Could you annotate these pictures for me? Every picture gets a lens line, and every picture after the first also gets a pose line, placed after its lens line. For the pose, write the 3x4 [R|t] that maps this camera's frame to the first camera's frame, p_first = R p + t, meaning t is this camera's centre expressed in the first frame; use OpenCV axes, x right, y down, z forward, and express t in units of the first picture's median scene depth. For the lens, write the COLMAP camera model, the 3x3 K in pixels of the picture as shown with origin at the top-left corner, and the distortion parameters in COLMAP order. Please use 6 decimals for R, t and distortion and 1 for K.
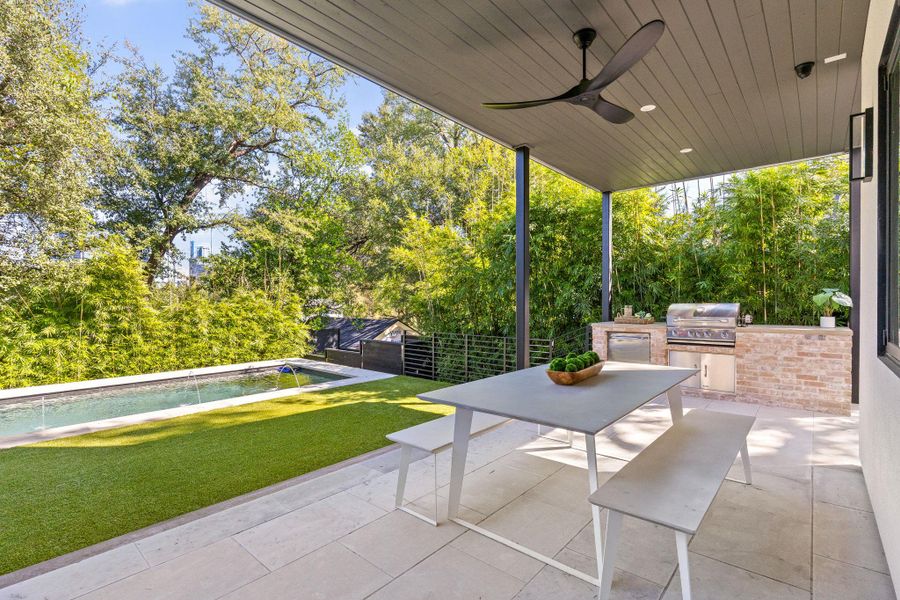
lens RADIAL K [[416.8, 0, 450.0], [0, 416.8, 300.0], [0, 0, 1]] dist [-0.001029, -0.000038]
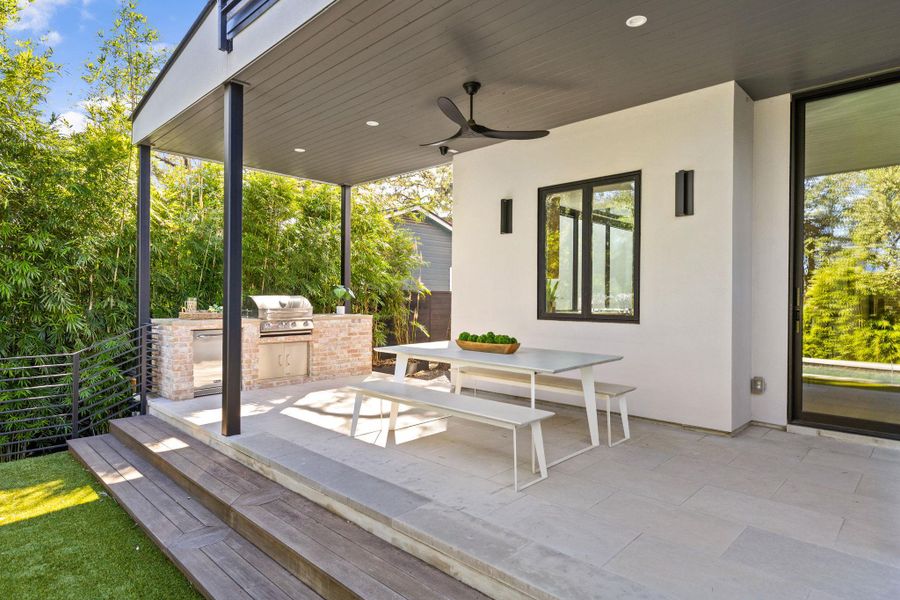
lens RADIAL K [[504.5, 0, 450.0], [0, 504.5, 300.0], [0, 0, 1]] dist [-0.000140, -0.000015]
pose [[0.047066, -0.003560, 0.998885, -0.752454], [-0.011807, 0.999922, 0.004120, 0.009775], [-0.998822, -0.011988, 0.047020, 0.605407]]
